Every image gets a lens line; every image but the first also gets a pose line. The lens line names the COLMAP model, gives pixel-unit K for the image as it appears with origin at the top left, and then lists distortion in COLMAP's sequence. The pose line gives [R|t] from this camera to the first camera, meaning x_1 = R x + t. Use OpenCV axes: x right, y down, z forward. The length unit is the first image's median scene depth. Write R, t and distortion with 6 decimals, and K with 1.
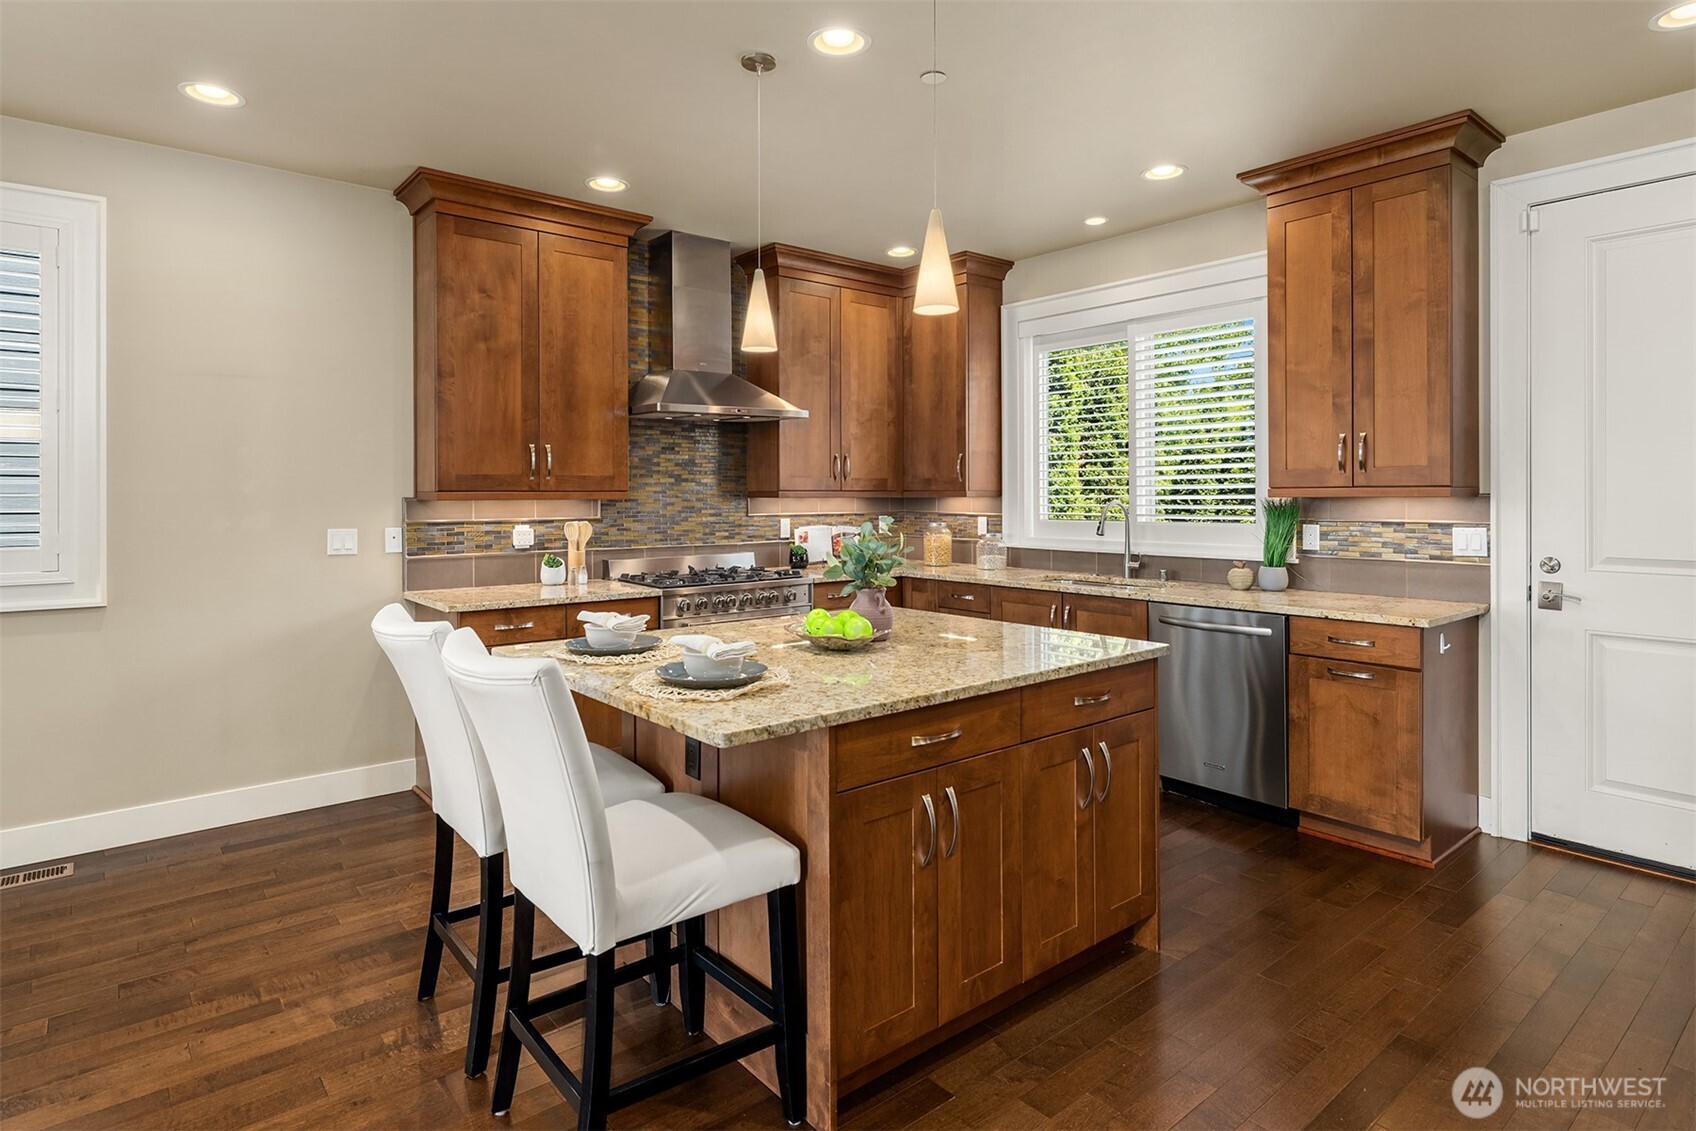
lens RADIAL K [[904.7, 0, 844.0], [0, 904.7, 491.0], [0, 0, 1]] dist [0.006387, 0.000205]
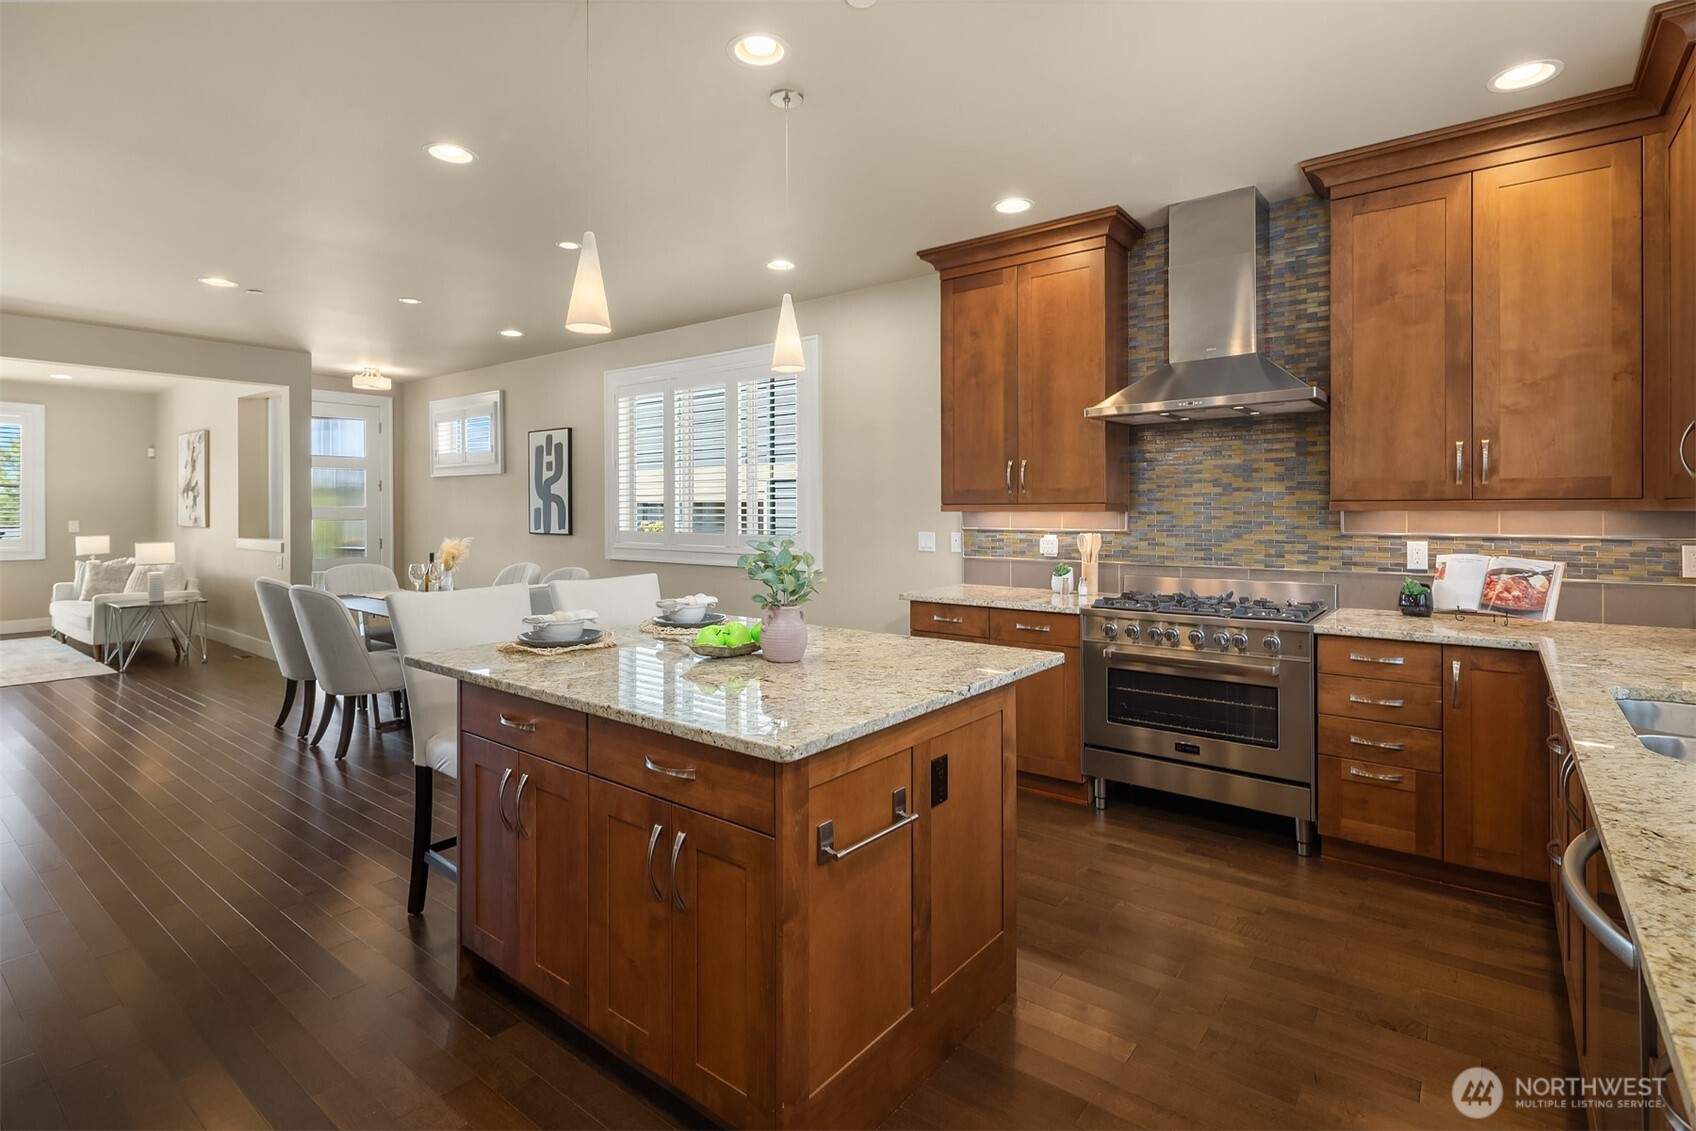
lens RADIAL K [[820.9, 0, 847.6], [0, 820.9, 509.8], [0, 0, 1]] dist [0.001577, -0.002079]
pose [[0.211048, 0.001389, -0.977475, 0.565899], [0.005327, 0.999983, 0.002571, 0.003755], [0.977461, -0.005749, 0.211037, 0.569509]]
